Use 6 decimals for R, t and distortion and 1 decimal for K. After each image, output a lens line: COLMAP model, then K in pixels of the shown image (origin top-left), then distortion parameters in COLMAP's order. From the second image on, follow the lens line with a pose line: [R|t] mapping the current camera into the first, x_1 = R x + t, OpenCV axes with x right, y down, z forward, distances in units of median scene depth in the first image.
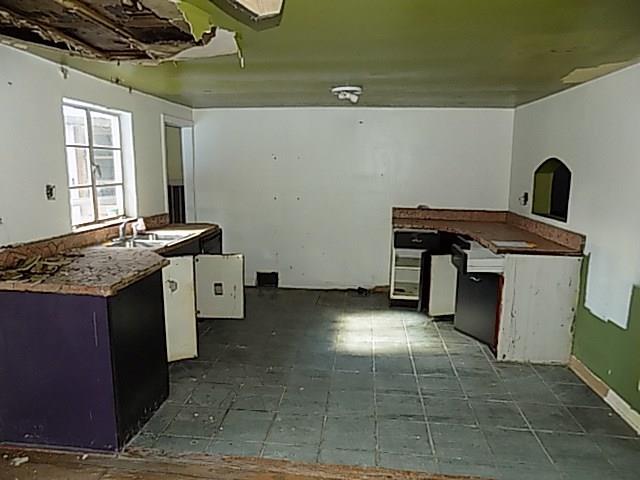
lens RADIAL K [[430.3, 0, 320.0], [0, 430.3, 240.0], [0, 0, 1]] dist [-0.053521, 0.048425]
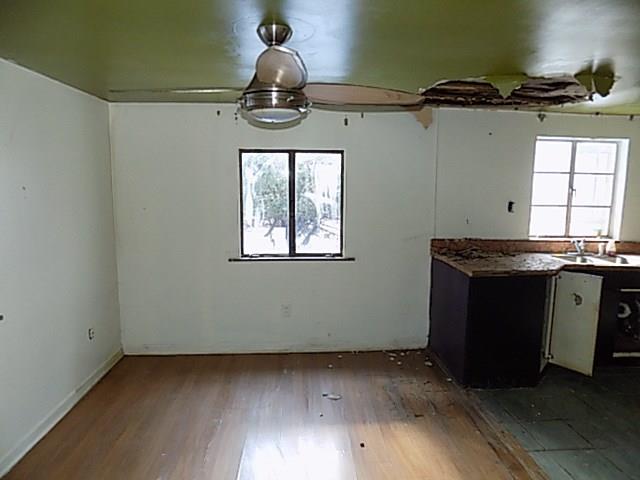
lens RADIAL K [[430.3, 0, 320.0], [0, 430.3, 240.0], [0, 0, 1]] dist [-0.053521, 0.048425]
pose [[0.195365, 0.133414, -0.971614, 0.520960], [-0.181608, 0.978491, 0.097842, -0.026434], [0.963769, 0.157338, 0.215392, 0.107276]]
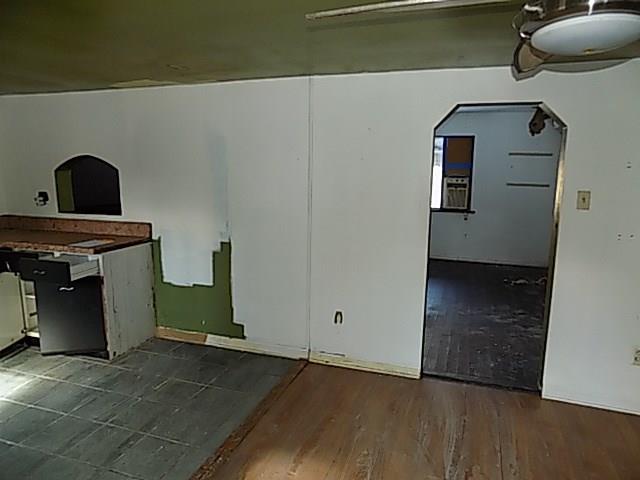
lens RADIAL K [[430.3, 0, 320.0], [0, 430.3, 240.0], [0, 0, 1]] dist [-0.053521, 0.048425]
pose [[0.231501, -0.180036, 0.956031, -0.392451], [0.164775, 0.975784, 0.143856, -0.057316], [-0.958779, 0.124227, 0.255560, 0.259869]]
